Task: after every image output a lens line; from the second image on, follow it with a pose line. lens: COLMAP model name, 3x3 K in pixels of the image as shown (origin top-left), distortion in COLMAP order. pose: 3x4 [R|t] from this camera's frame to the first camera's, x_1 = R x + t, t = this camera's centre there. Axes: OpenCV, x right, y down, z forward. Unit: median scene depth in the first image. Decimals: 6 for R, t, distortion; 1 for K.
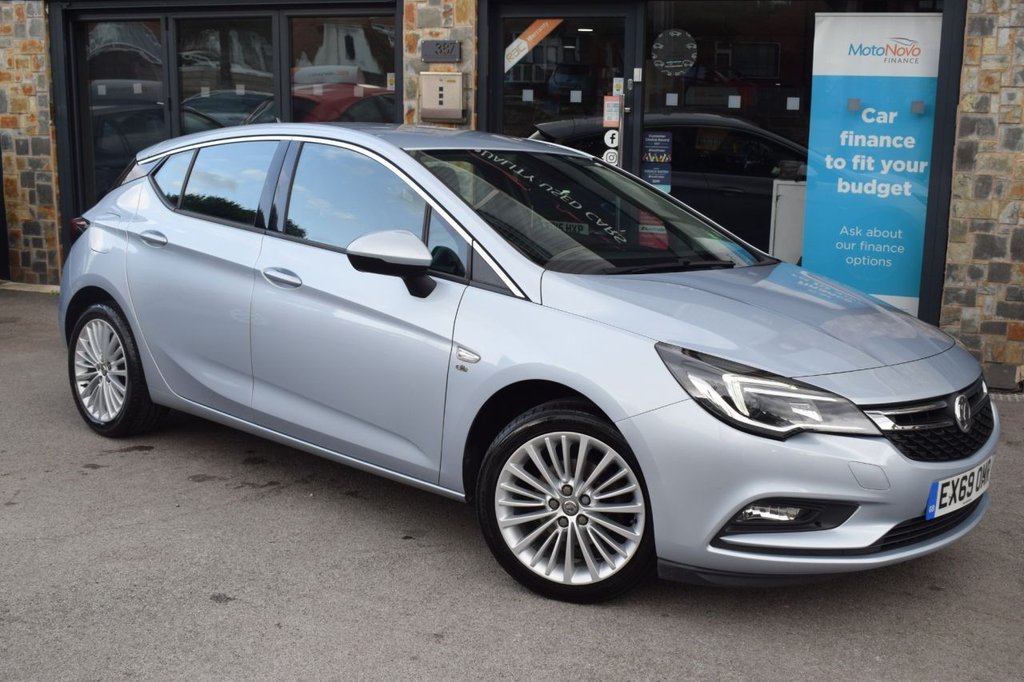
lens RADIAL K [[1153.6, 0, 512.9], [0, 1153.6, 341.3], [0, 0, 1]] dist [-0.065269, 0.017005]
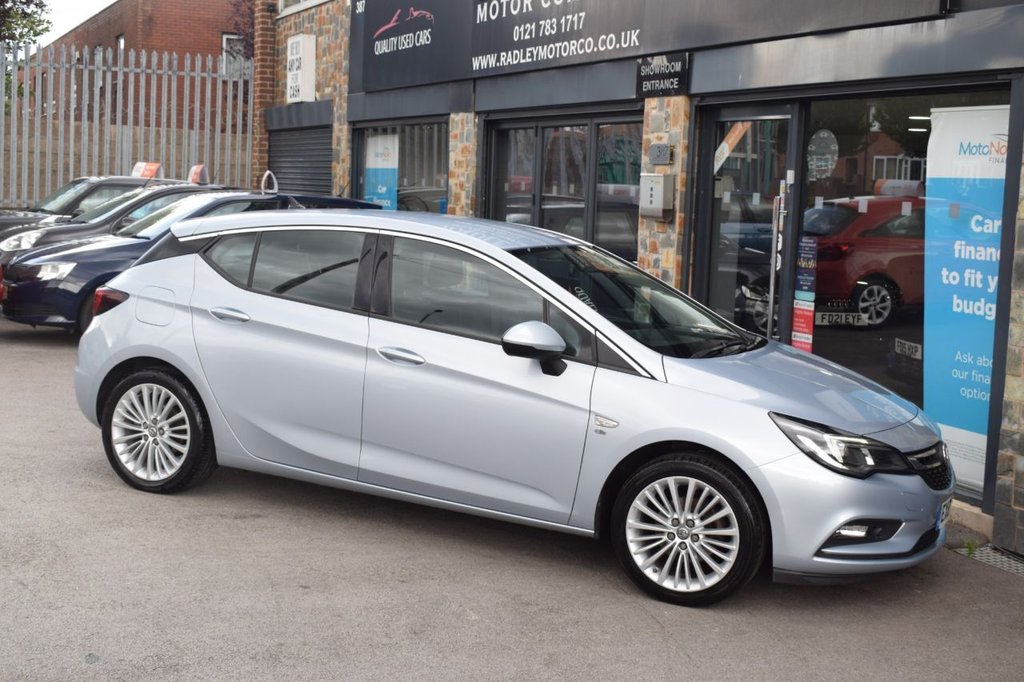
lens RADIAL K [[1328.2, 0, 512.9], [0, 1328.2, 340.4], [0, 0, 1]] dist [-0.038082, 0.000634]
pose [[0.714907, 0.093855, -0.692892, 0.762941], [-0.174824, 0.983469, -0.047163, -0.003210], [0.677012, 0.154851, 0.719497, 0.062551]]
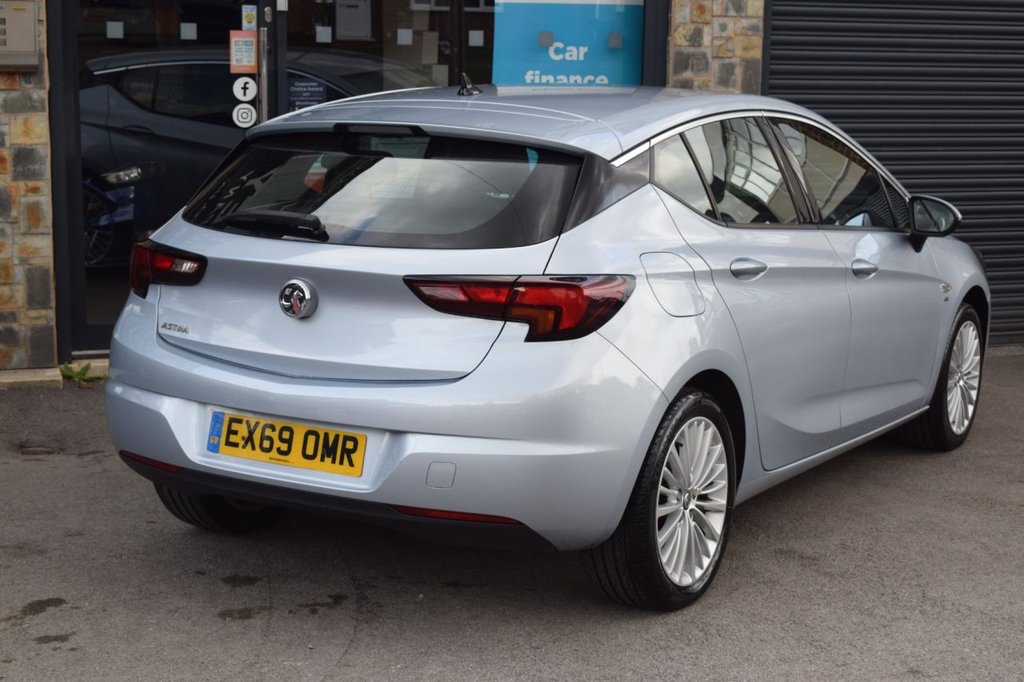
lens RADIAL K [[1681.4, 0, 510.1], [0, 1681.4, 339.8], [0, 0, 1]] dist [-0.000101, 0.000134]
pose [[0.780587, -0.120045, 0.613411, -0.485792], [0.128286, 0.991261, 0.030742, -0.033172], [-0.611741, 0.054695, 0.789165, 0.076333]]
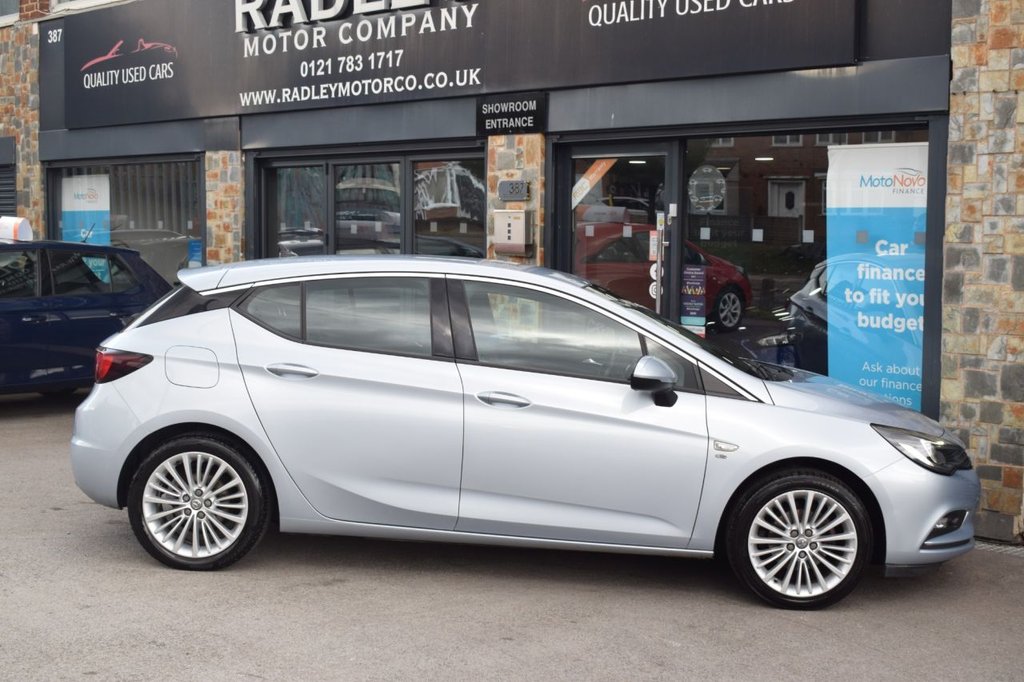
lens RADIAL K [[1362.0, 0, 515.0], [0, 1362.0, 342.9], [0, 0, 1]] dist [-0.031393, -0.002394]
pose [[0.921178, 0.026874, -0.388211, 0.476479], [-0.079085, 0.989722, -0.119145, 0.044201], [0.381020, 0.140455, 0.913836, -0.158805]]
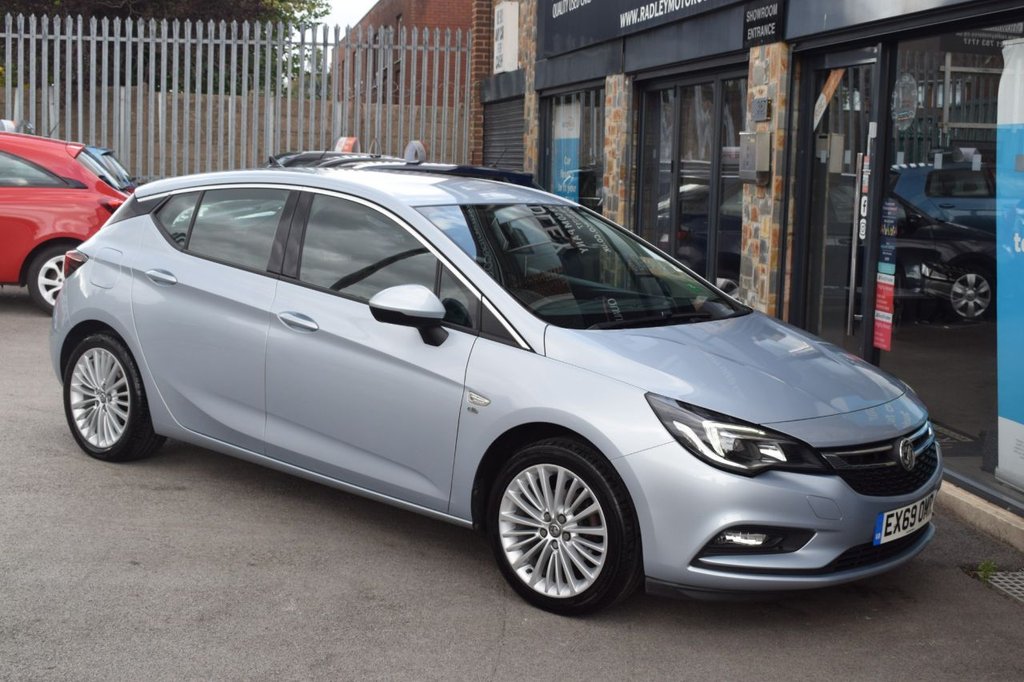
lens RADIAL K [[1362.0, 0, 515.0], [0, 1362.0, 342.9], [0, 0, 1]] dist [-0.031393, -0.002394]
pose [[0.514801, 0.115052, -0.849554, 0.869655], [-0.199738, 0.979780, 0.011654, -0.042316], [0.833717, 0.163689, 0.527372, 0.303531]]
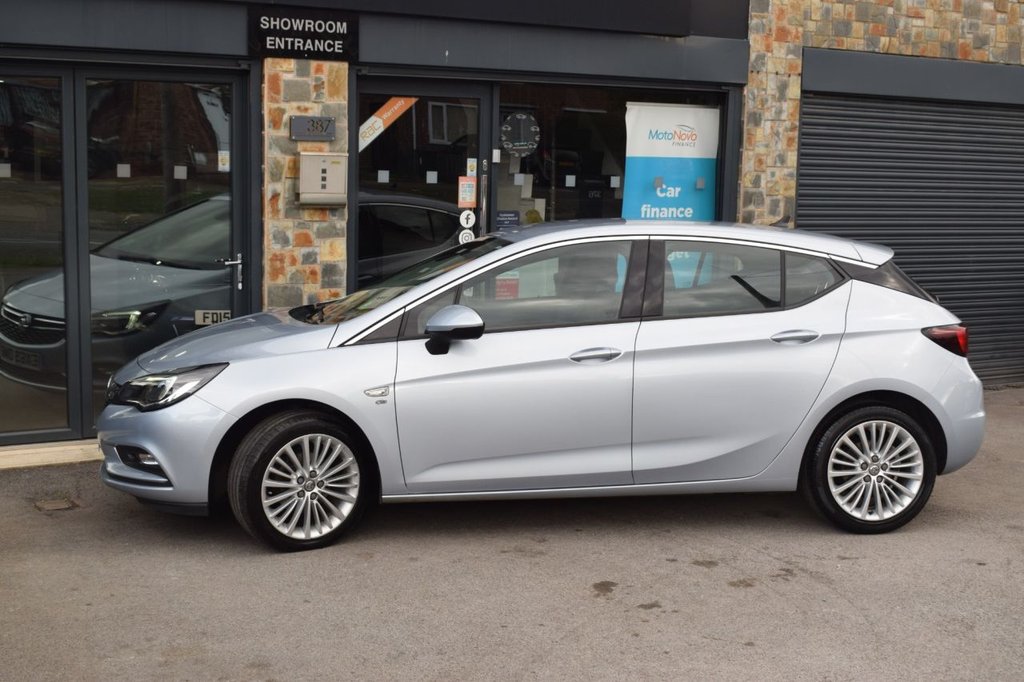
lens RADIAL K [[1328.2, 0, 512.9], [0, 1328.2, 340.4], [0, 0, 1]] dist [-0.038082, 0.000634]
pose [[0.646201, -0.107016, 0.755627, -0.821678], [0.149269, 0.988719, 0.012375, -0.087277], [-0.748427, 0.104795, 0.654886, 0.250369]]
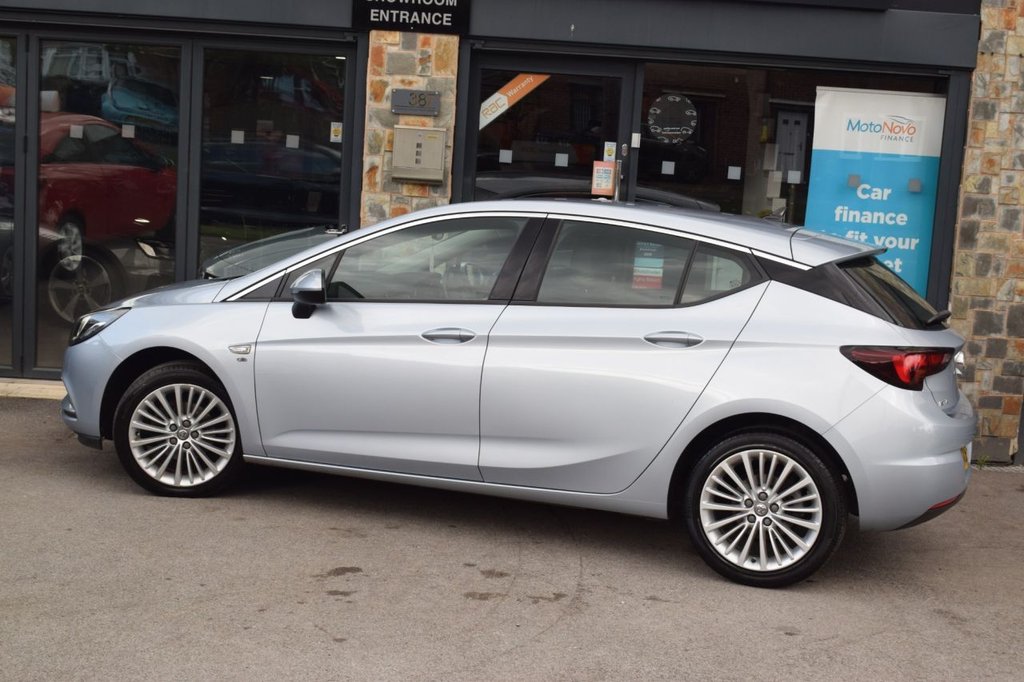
lens RADIAL K [[1423.7, 0, 513.6], [0, 1423.7, 341.9], [0, 0, 1]] dist [-0.025588, -0.016365]
pose [[0.929312, -0.009577, 0.369172, -0.430082], [0.031641, 0.998053, -0.053758, -0.010556], [-0.367938, 0.061639, 0.927805, -0.024183]]
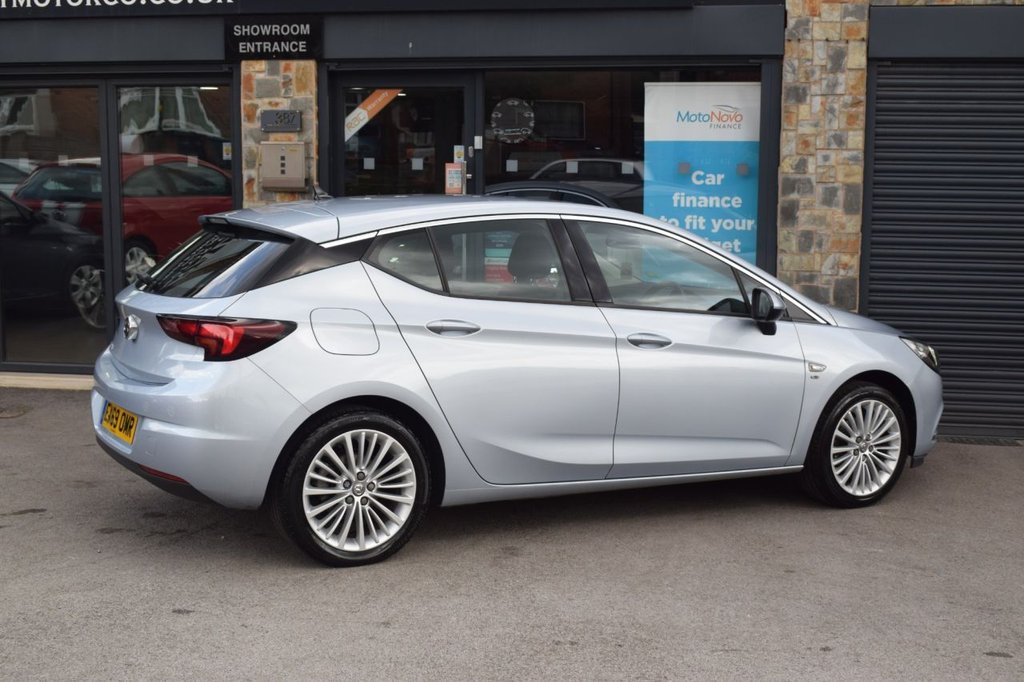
lens RADIAL K [[1328.2, 0, 512.9], [0, 1328.2, 340.4], [0, 0, 1]] dist [-0.038082, 0.000634]
pose [[0.984918, -0.032980, 0.169851, -0.072025], [0.045774, 0.996356, -0.071966, 0.033483], [-0.166859, 0.078655, 0.982839, -0.168645]]
